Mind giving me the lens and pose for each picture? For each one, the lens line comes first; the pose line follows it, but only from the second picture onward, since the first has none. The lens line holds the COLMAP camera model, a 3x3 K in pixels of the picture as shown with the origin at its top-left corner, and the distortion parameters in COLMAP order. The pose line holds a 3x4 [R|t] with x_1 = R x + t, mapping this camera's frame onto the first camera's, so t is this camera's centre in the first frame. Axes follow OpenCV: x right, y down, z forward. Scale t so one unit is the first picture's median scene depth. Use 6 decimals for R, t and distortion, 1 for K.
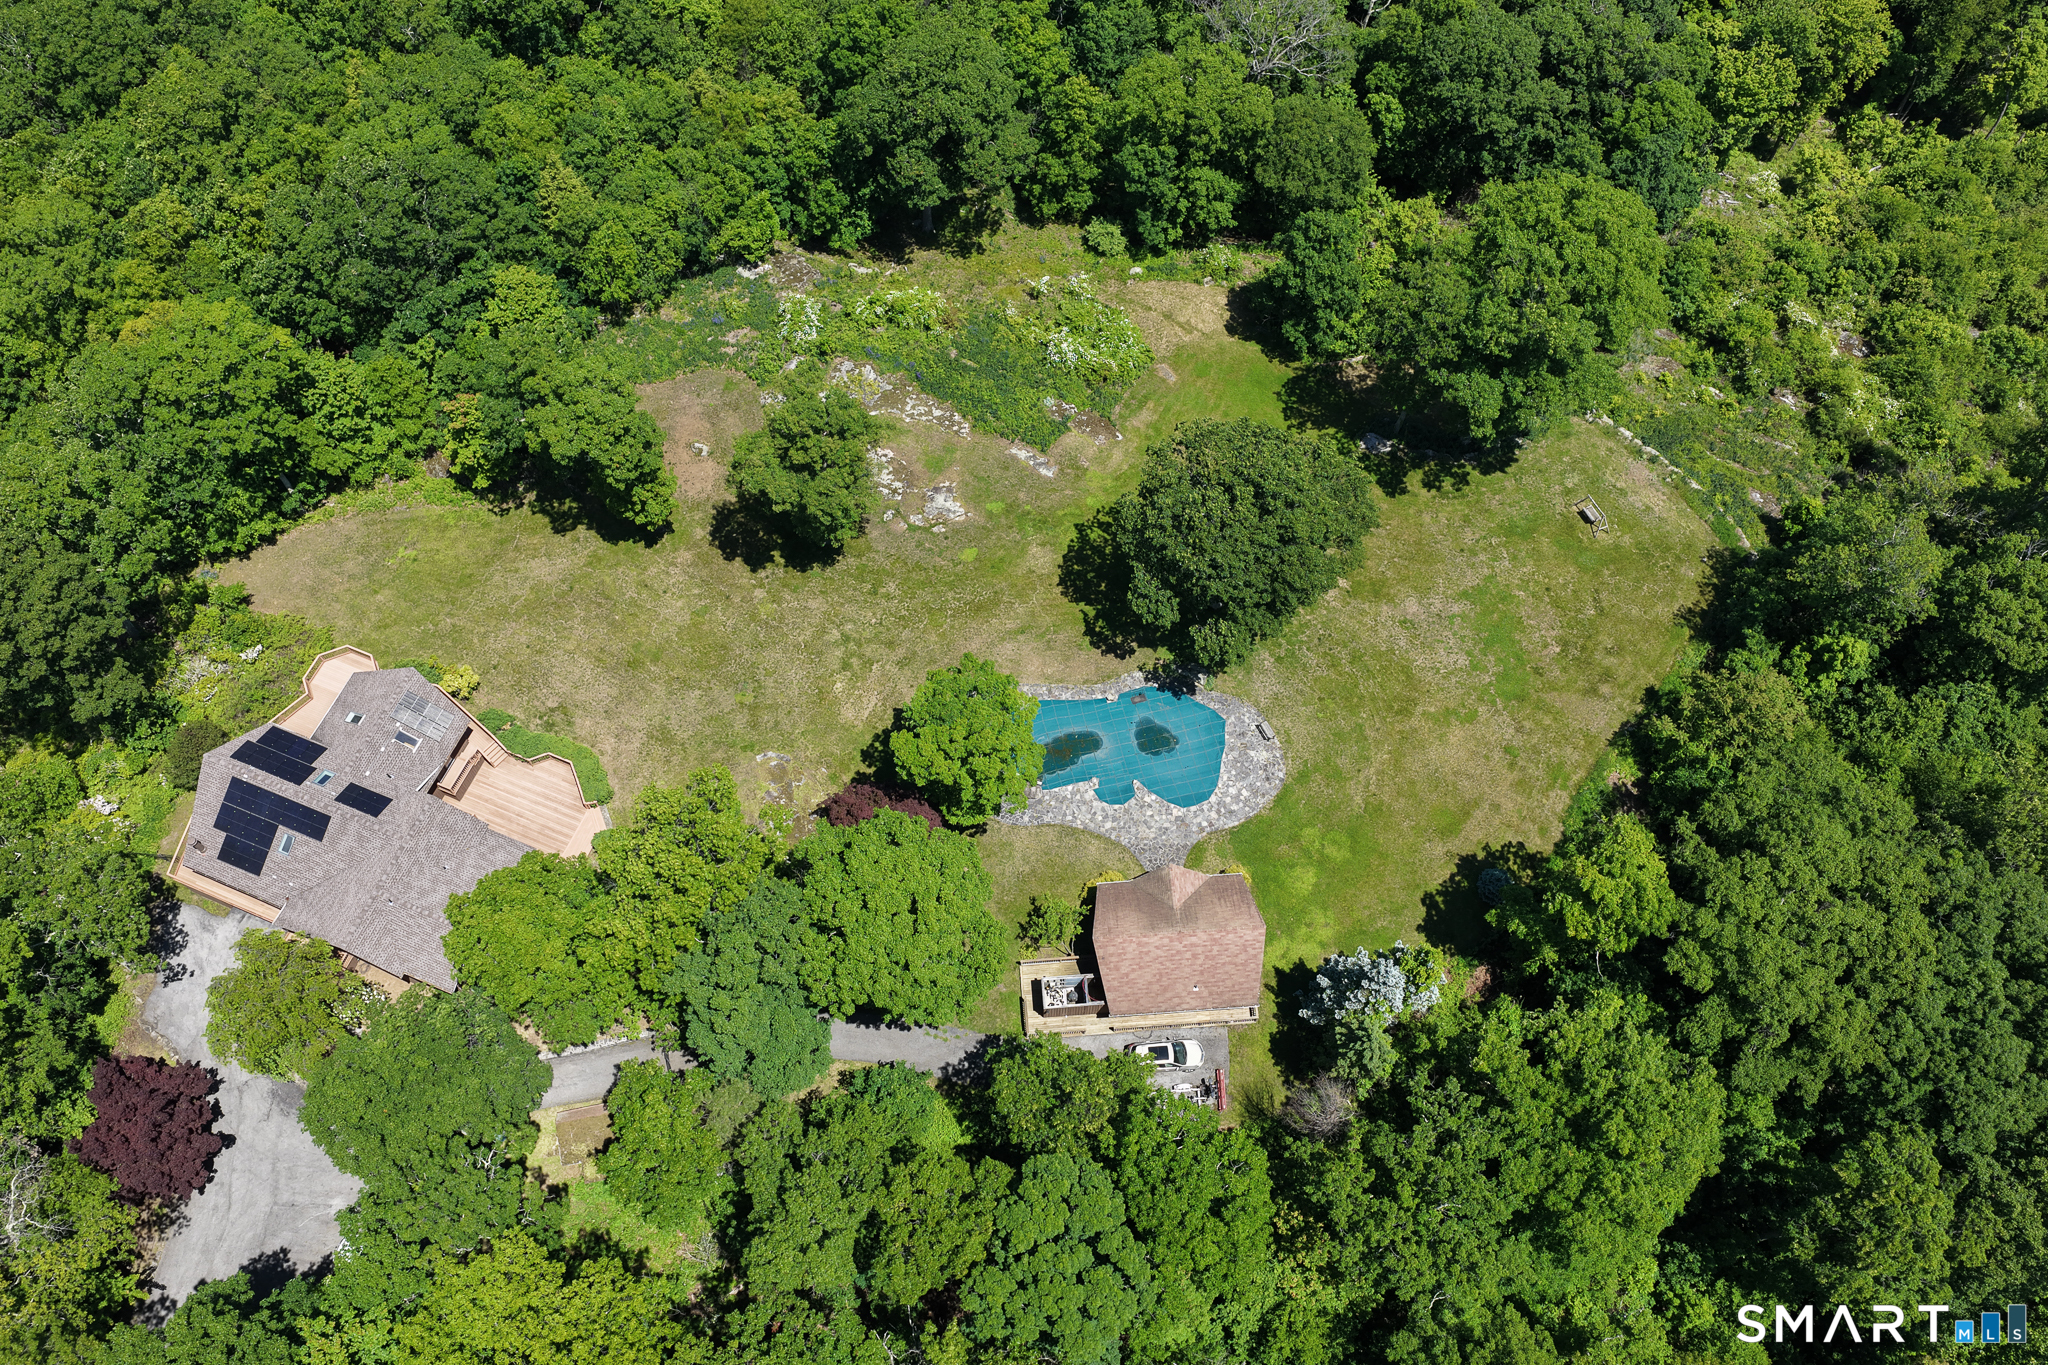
lens RADIAL K [[1702.2, 0, 1024.0], [0, 1702.2, 682.5], [0, 0, 1]] dist [0.004612, 0.008752]
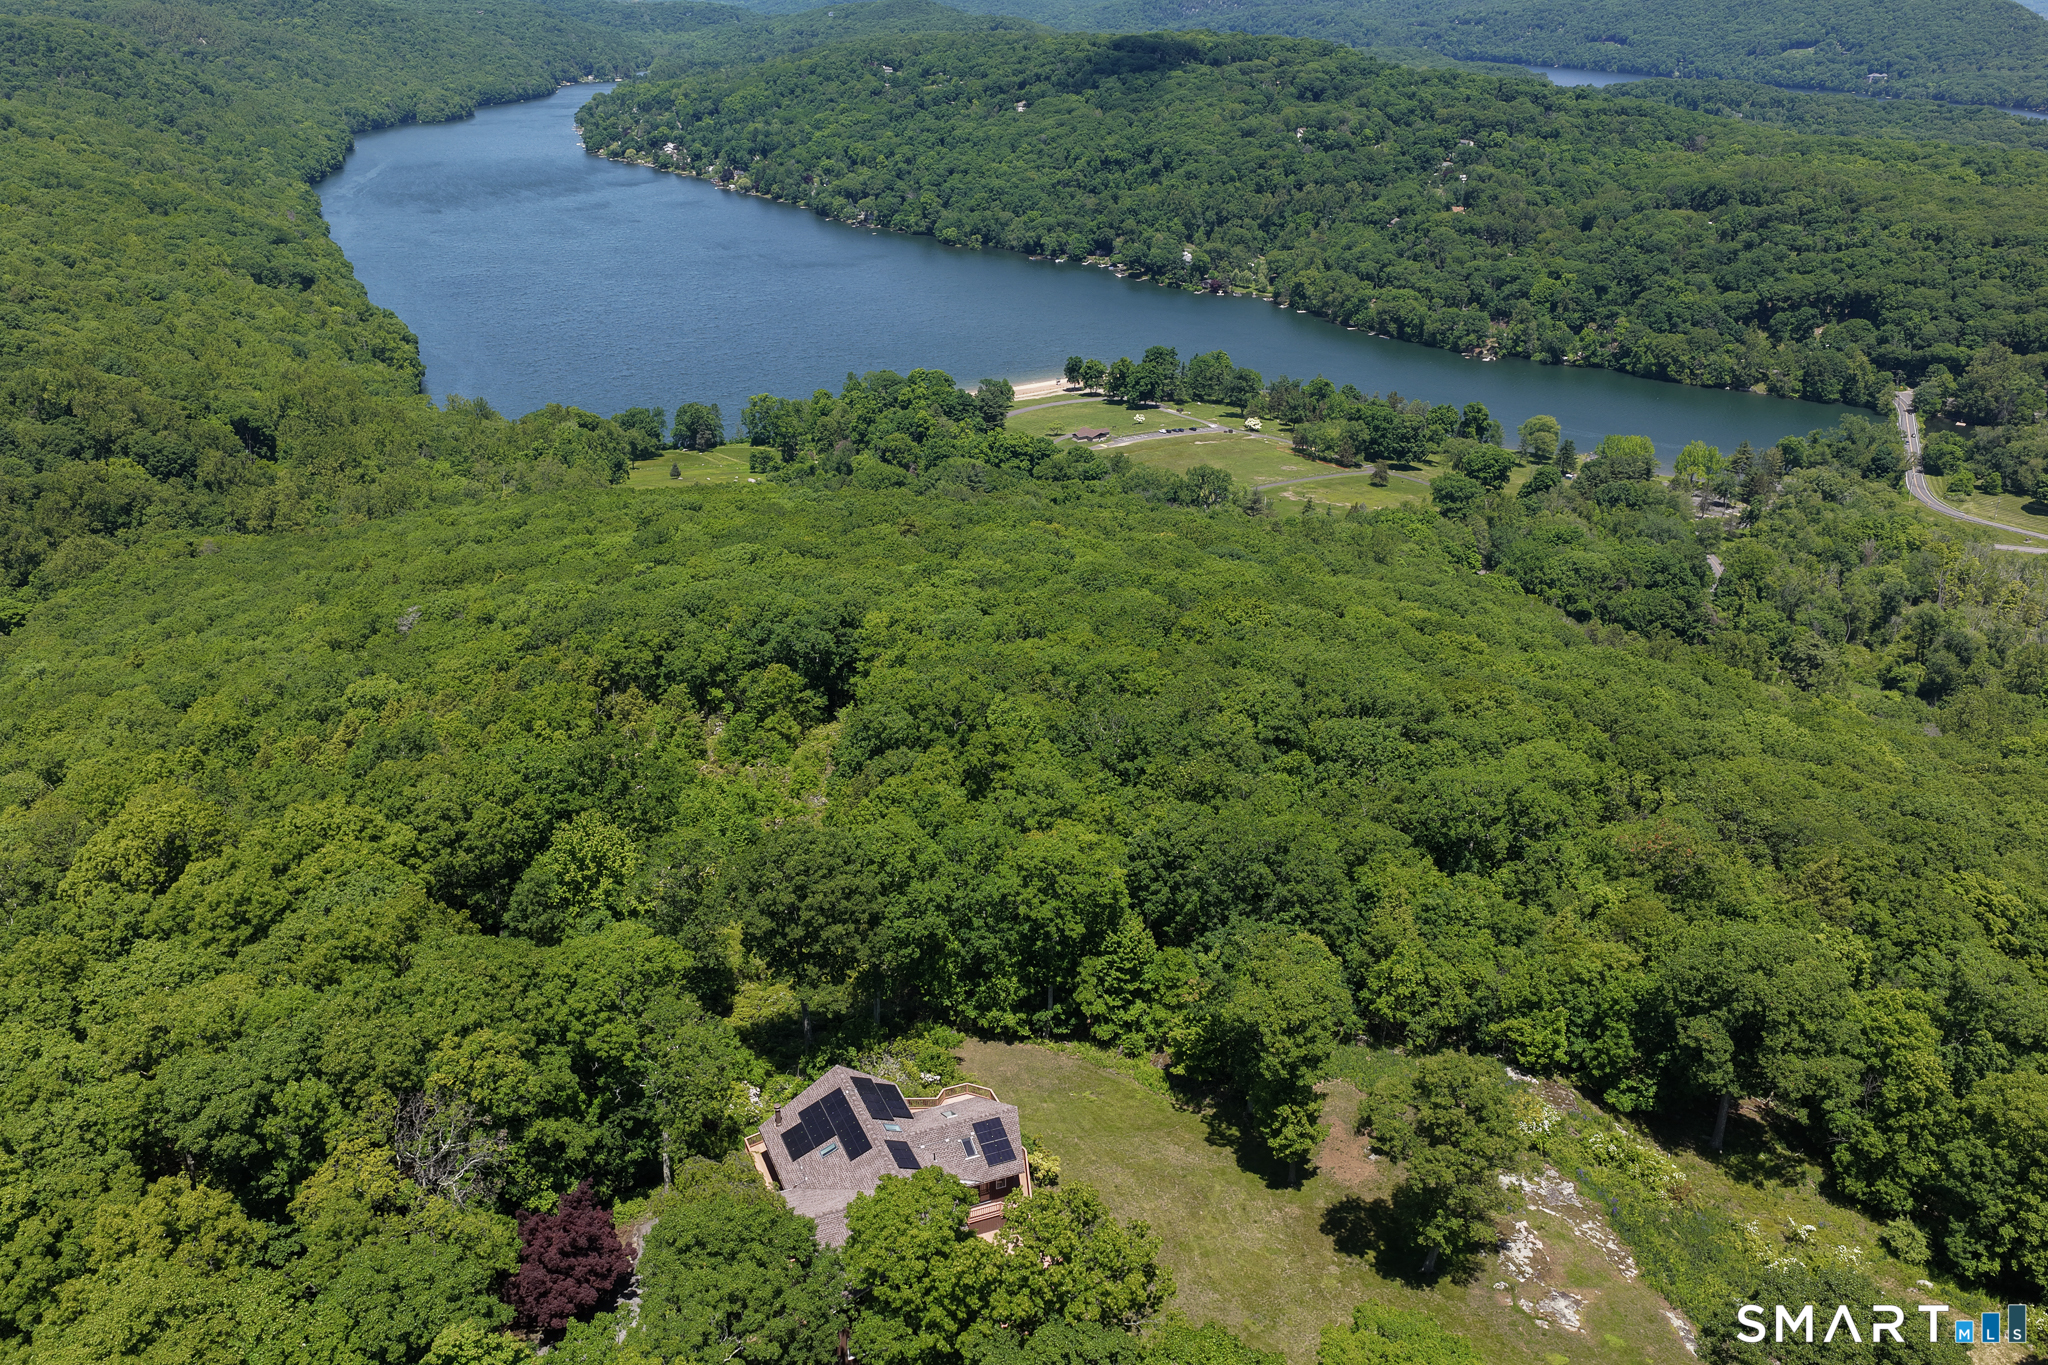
lens RADIAL K [[1702.2, 0, 1024.0], [0, 1702.2, 682.5], [0, 0, 1]] dist [0.004612, 0.008752]
pose [[0.710981, 0.265750, -0.651063, 0.246166], [-0.633942, 0.642912, -0.429861, 0.247080], [0.304341, 0.718360, 0.625568, 0.112156]]
